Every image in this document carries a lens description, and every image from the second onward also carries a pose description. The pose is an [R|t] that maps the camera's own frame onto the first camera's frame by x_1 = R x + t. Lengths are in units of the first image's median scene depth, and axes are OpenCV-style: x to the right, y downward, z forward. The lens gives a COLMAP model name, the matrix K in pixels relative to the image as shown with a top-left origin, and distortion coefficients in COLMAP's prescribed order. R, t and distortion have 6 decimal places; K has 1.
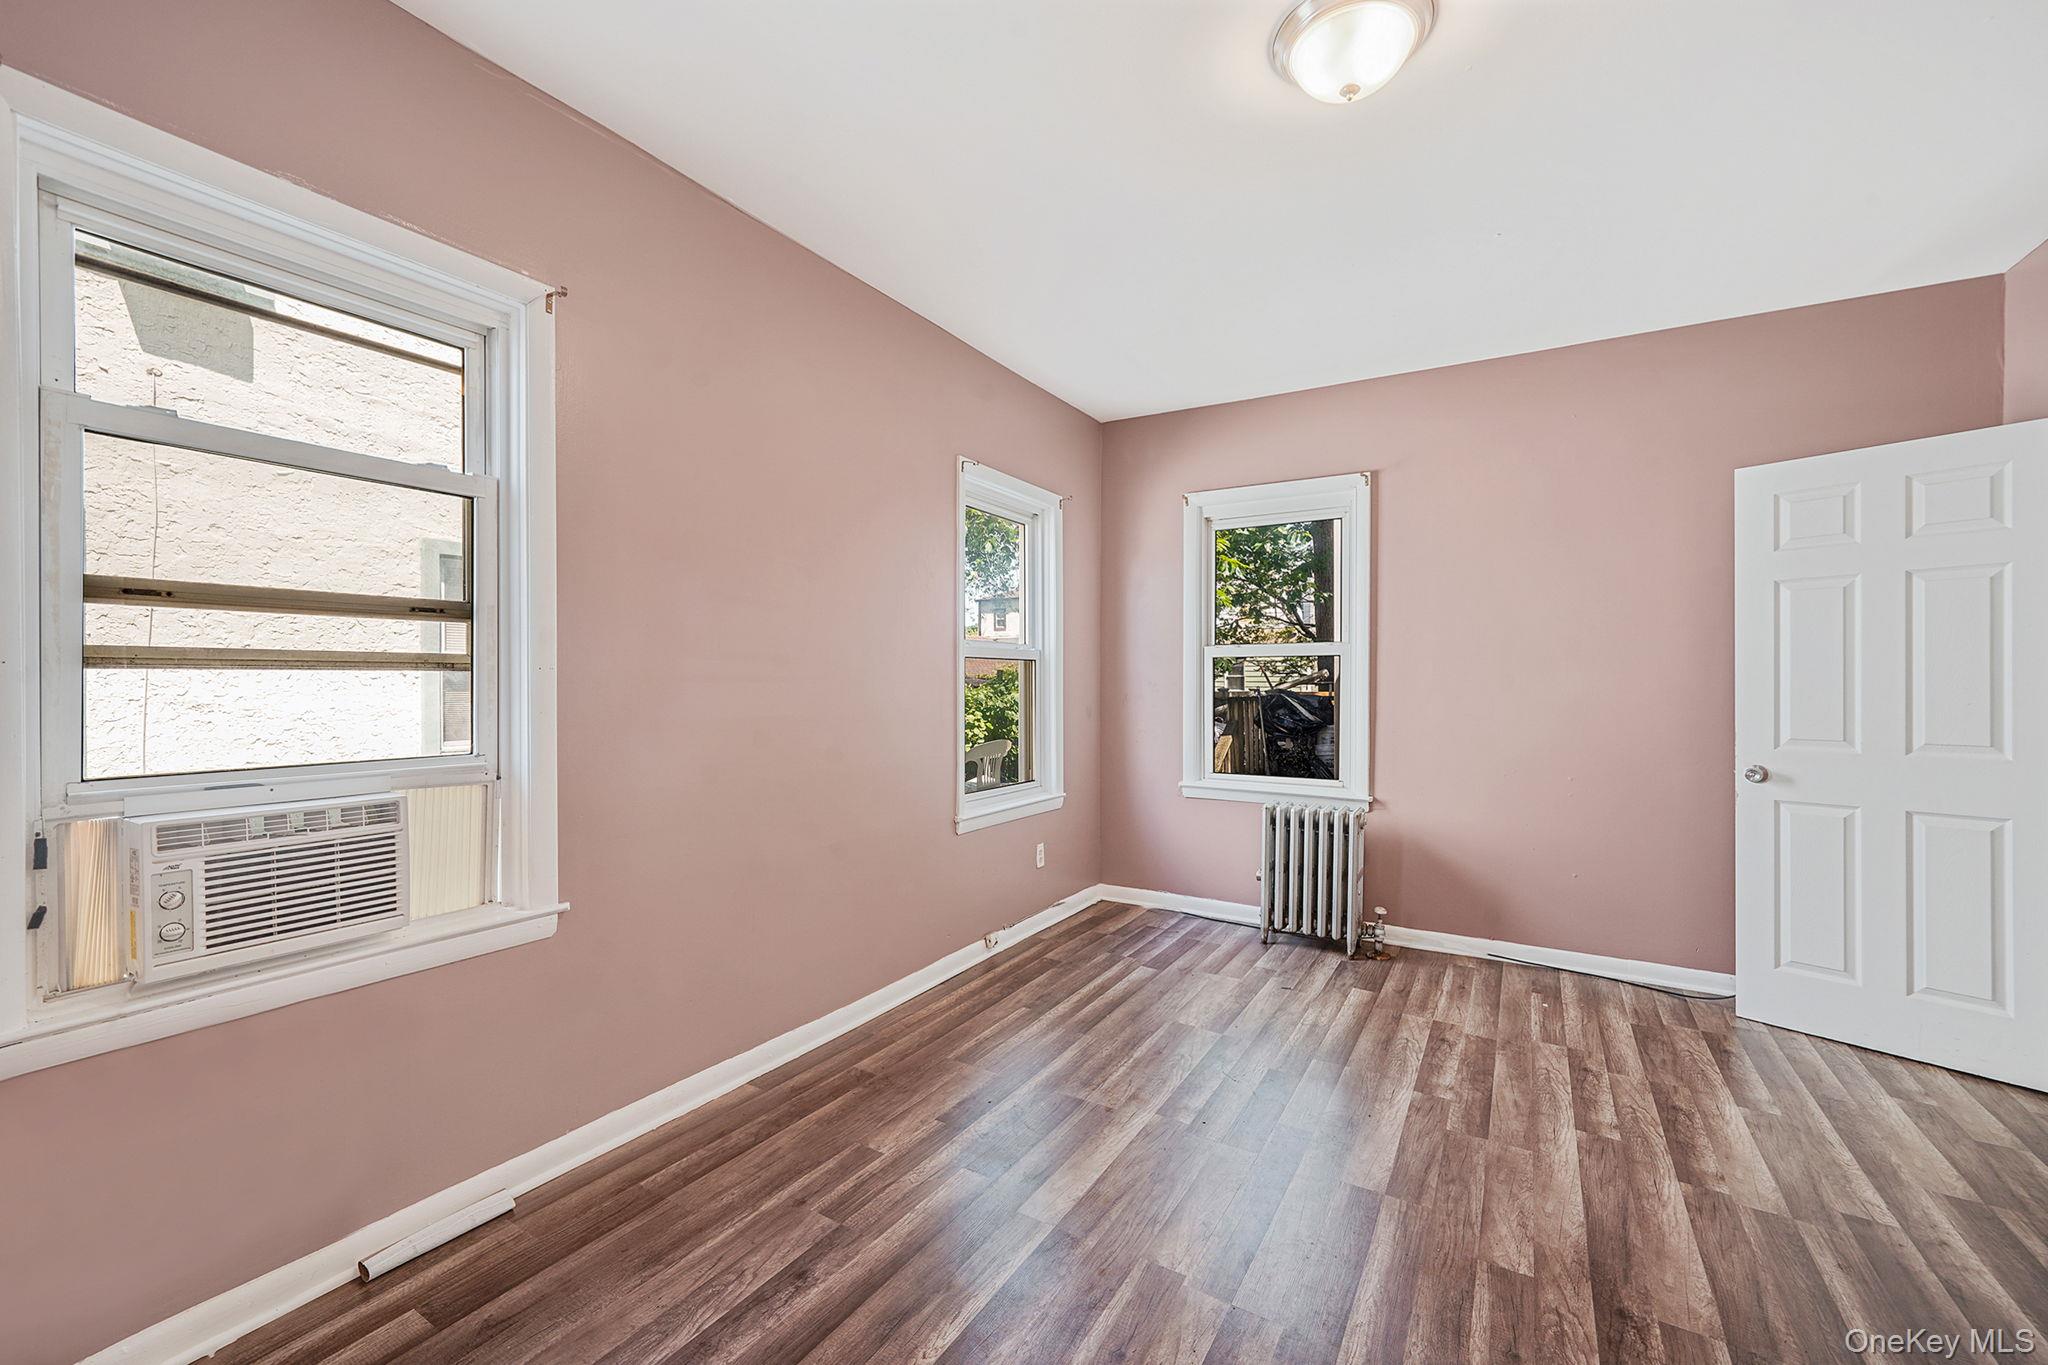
lens RADIAL K [[721.0, 0, 1029.7], [0, 721.0, 676.6], [0, 0, 1]] dist [-0.012499, -0.000090]
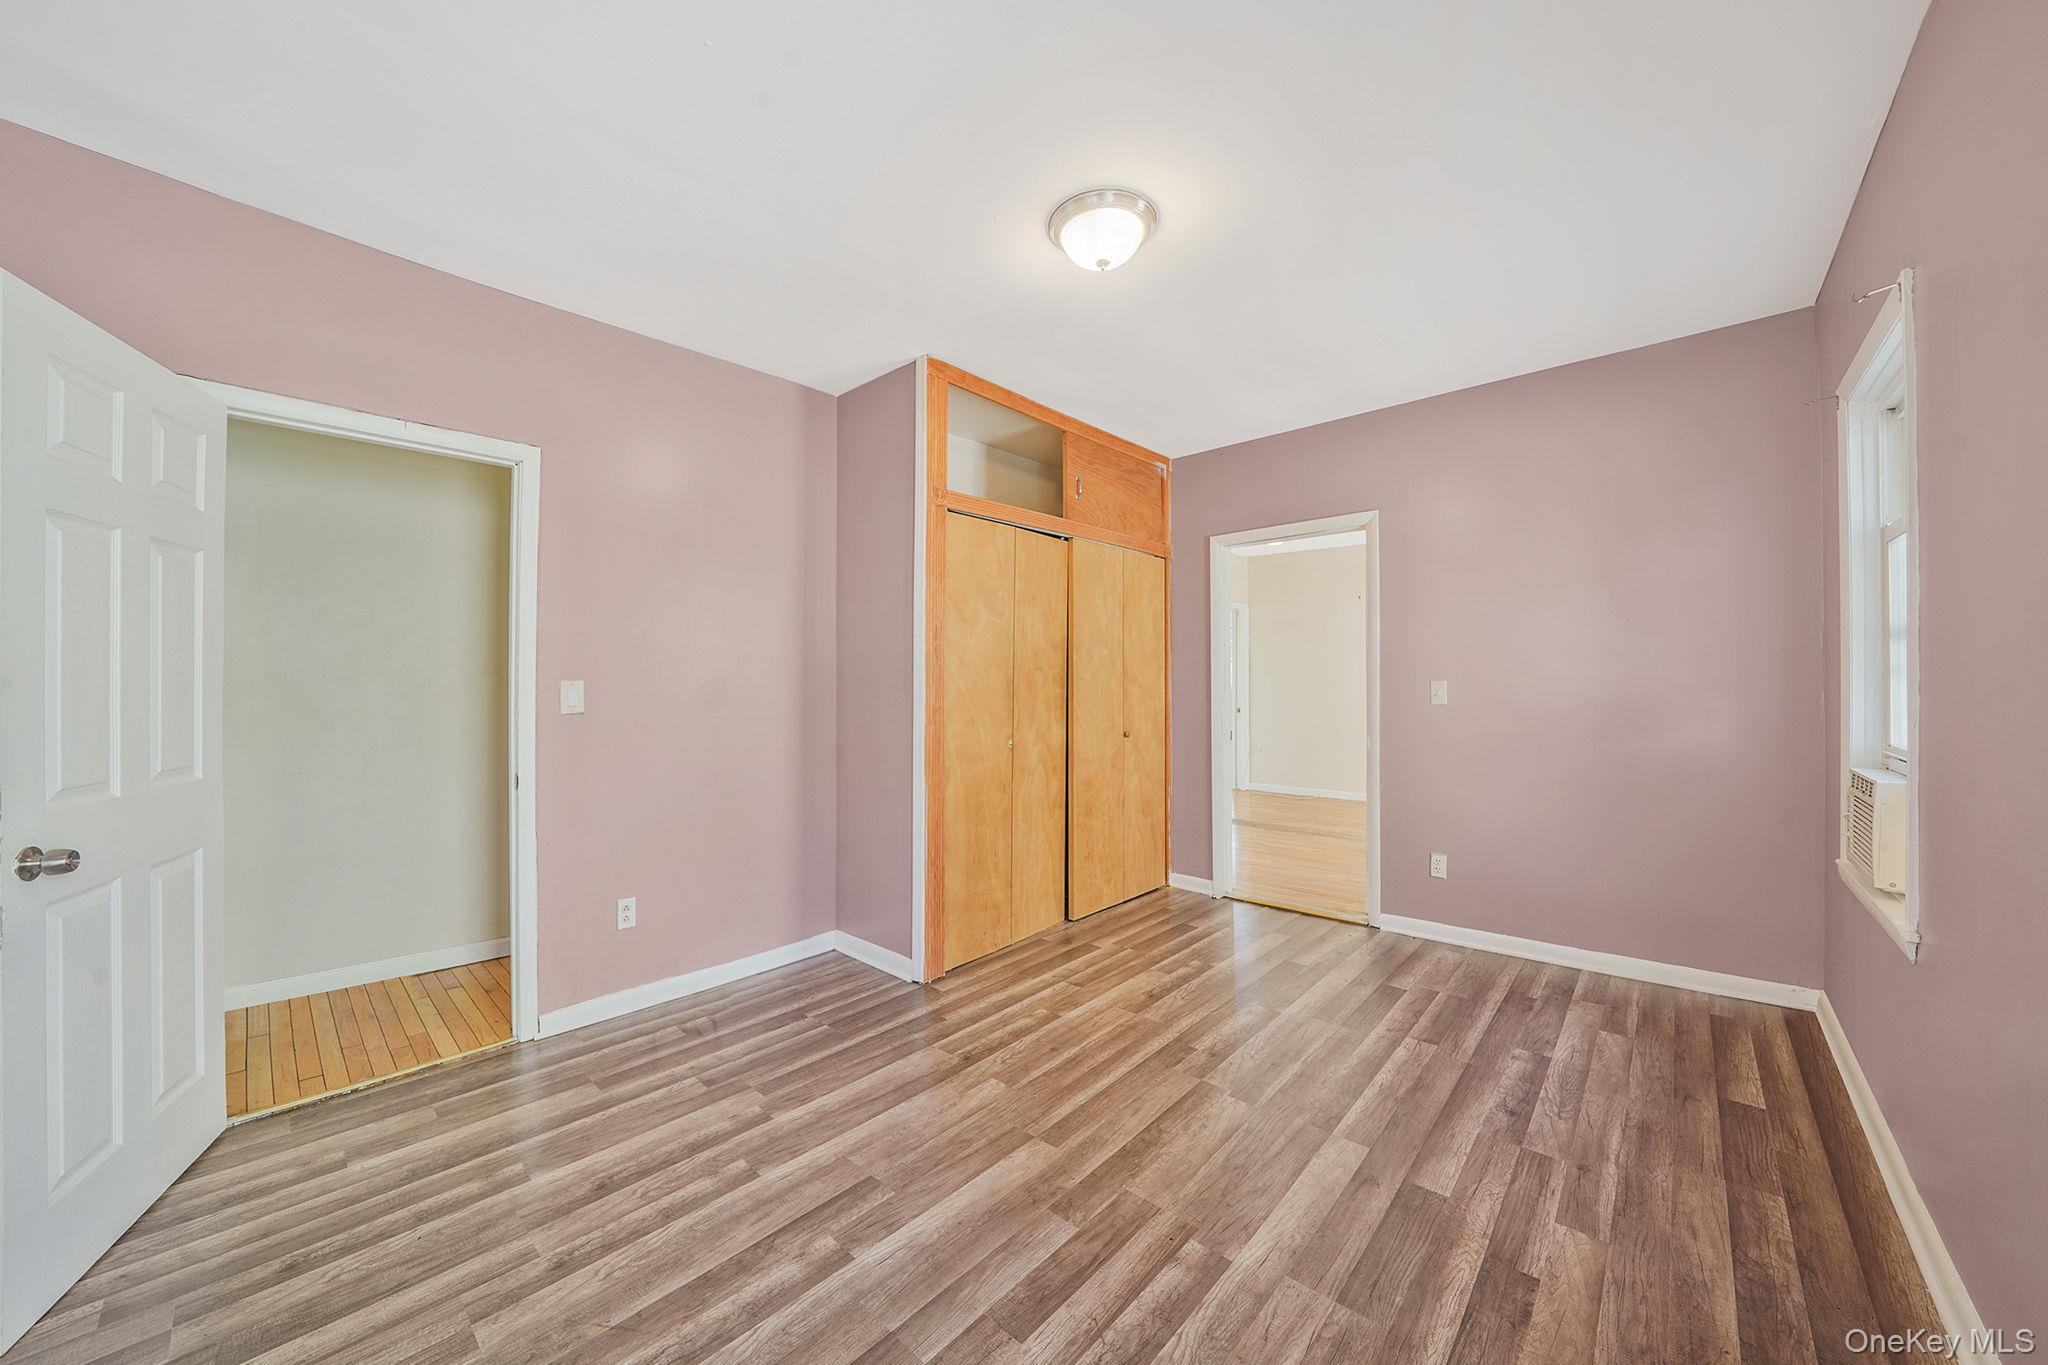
lens RADIAL K [[721.0, 0, 1021.8], [0, 721.0, 686.4], [0, 0, 1]] dist [-0.012499, -0.000090]
pose [[-0.981422, -0.000209, 0.191863, 0.257537], [-0.000995, 0.999991, -0.004003, 0.004946], [-0.191860, -0.004119, -0.981414, 1.850239]]
